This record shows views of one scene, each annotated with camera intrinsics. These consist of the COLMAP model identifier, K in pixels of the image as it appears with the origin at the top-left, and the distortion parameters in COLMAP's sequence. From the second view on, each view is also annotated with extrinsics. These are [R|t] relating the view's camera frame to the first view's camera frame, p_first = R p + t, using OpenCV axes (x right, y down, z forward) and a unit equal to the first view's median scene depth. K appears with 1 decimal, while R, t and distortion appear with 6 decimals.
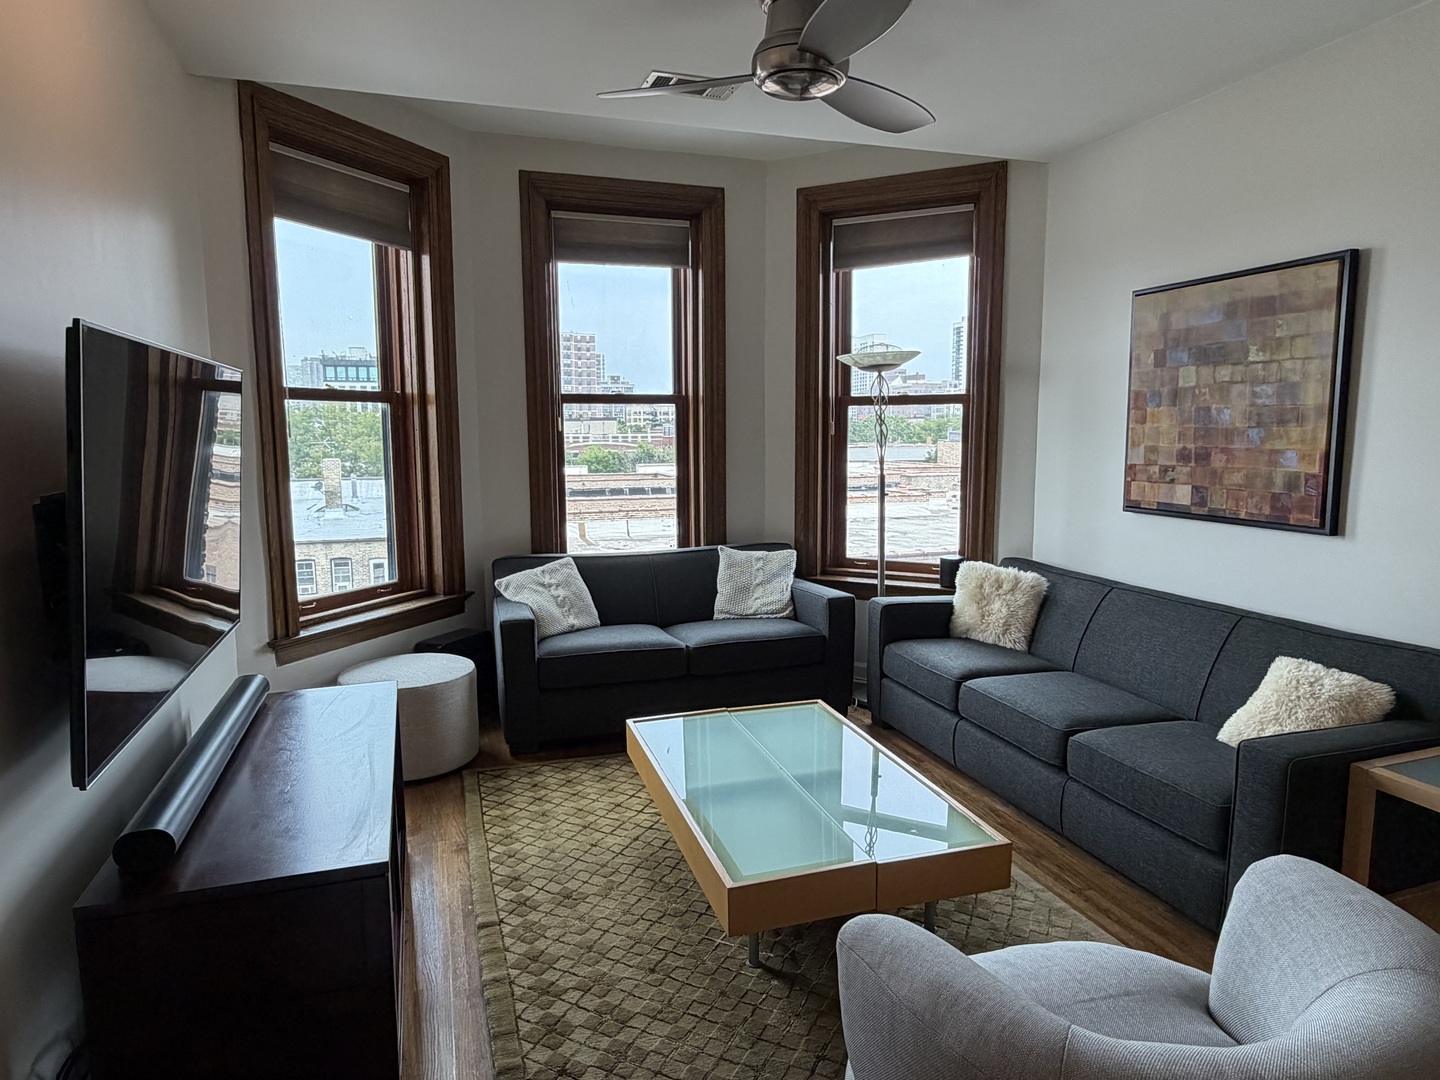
lens RADIAL K [[880.6, 0, 717.7], [0, 880.6, 540.9], [0, 0, 1]] dist [0.001940, -0.001158]
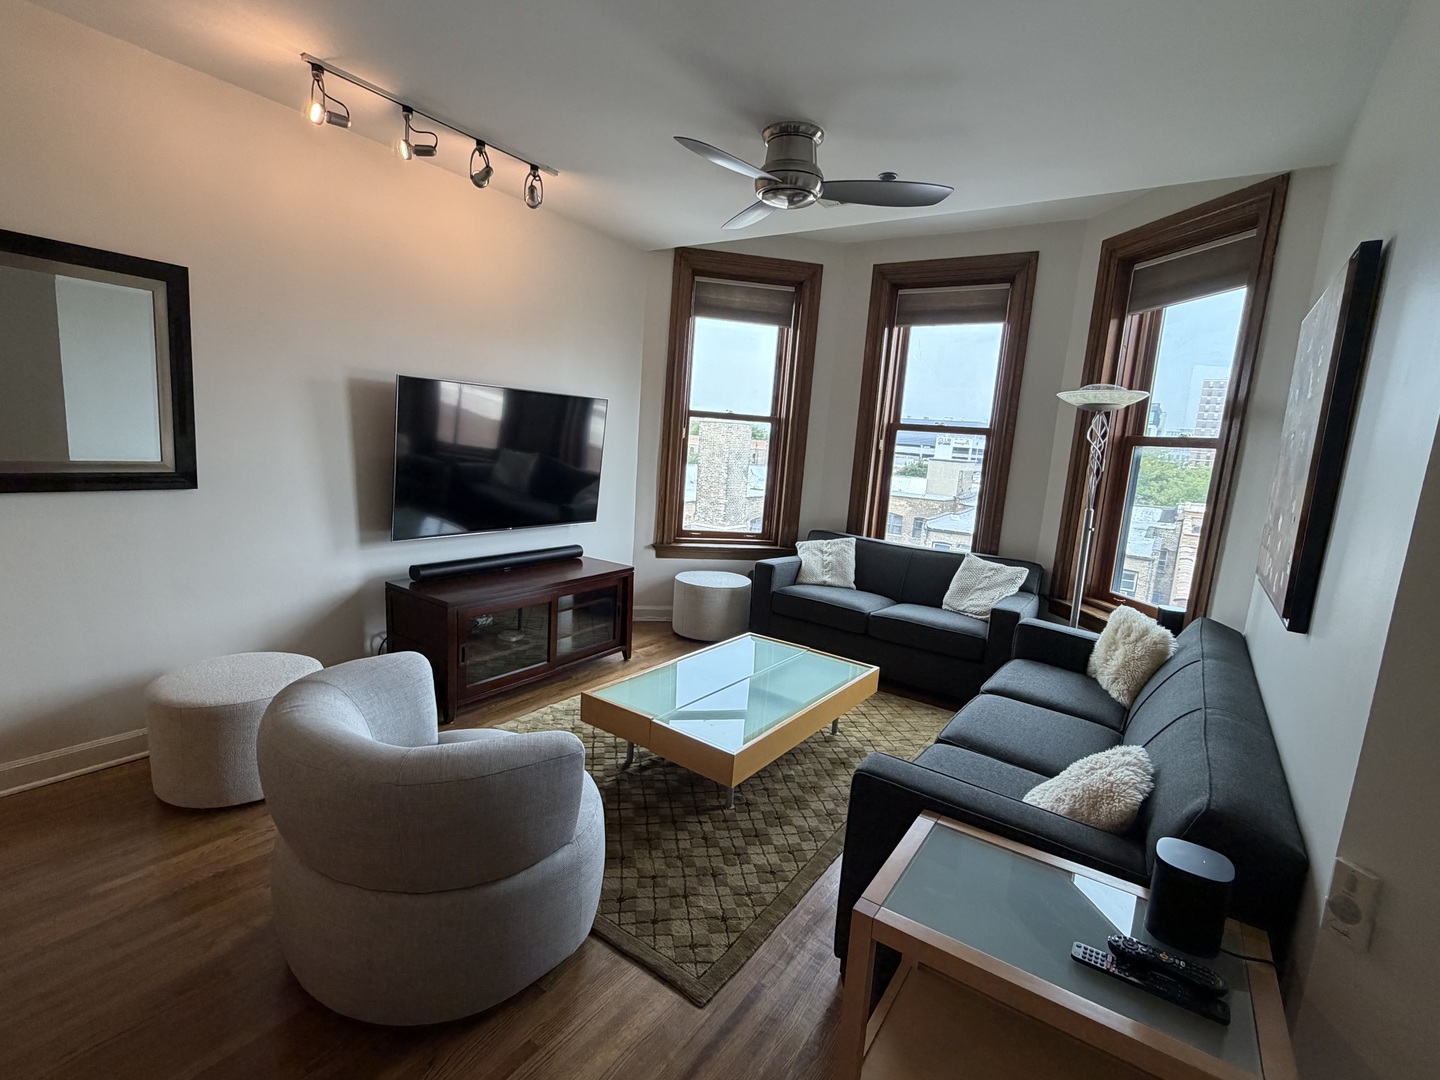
lens RADIAL K [[670.2, 0, 720.0], [0, 670.2, 540.0], [0, 0, 1]] dist [-0.001297, -0.000430]
pose [[0.597484, 0.171667, -0.783290, 0.640845], [-0.177934, 0.980847, 0.079238, -0.029610], [0.781890, 0.092030, 0.616586, 0.206508]]
